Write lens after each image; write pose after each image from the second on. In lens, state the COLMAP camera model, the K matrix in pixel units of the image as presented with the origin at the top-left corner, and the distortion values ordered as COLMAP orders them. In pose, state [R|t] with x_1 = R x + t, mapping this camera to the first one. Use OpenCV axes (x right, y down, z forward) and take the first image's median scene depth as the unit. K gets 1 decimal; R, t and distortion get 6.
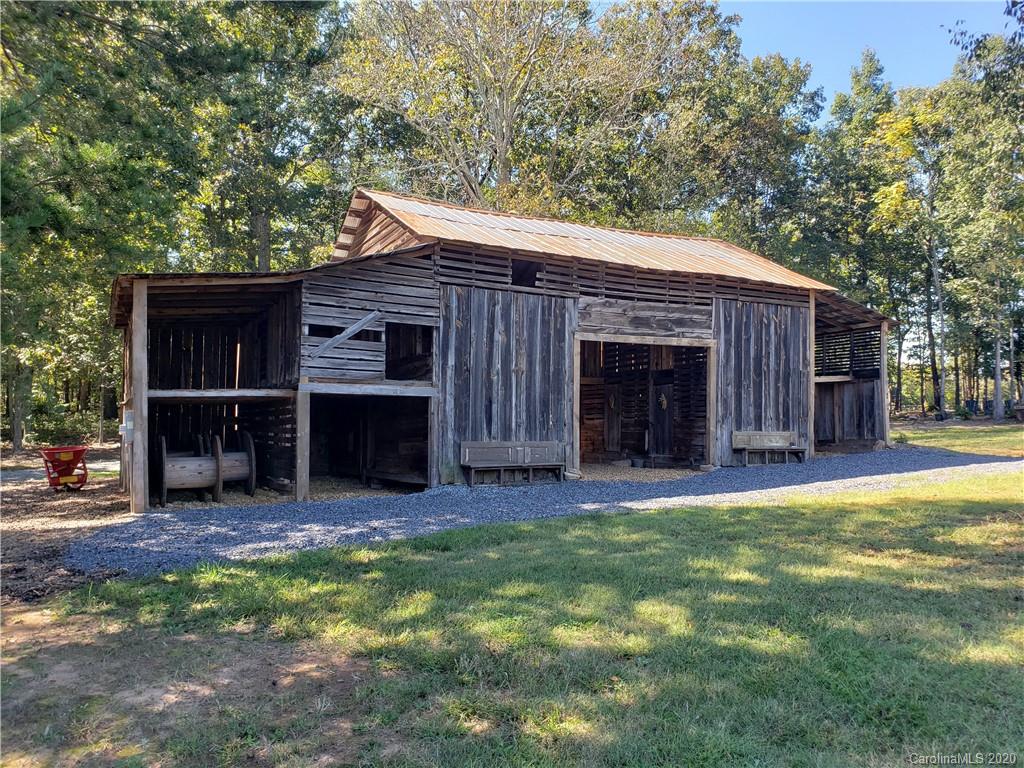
lens RADIAL K [[806.3, 0, 512.0], [0, 806.3, 385.0], [0, 0, 1]] dist [0.039629, -0.028542]
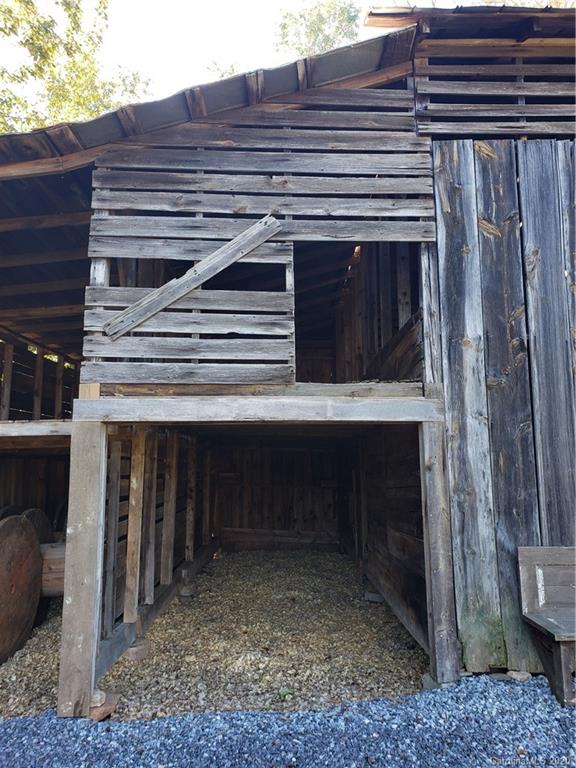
lens RADIAL K [[604.7, 0, 286.0], [0, 604.7, 382.5], [0, 0, 1]] dist [0.039629, -0.028542]
pose [[0.902234, -0.078186, -0.424100, -0.036681], [0.035354, 0.993527, -0.107951, 0.024086], [0.429795, 0.082403, 0.899158, 0.717699]]
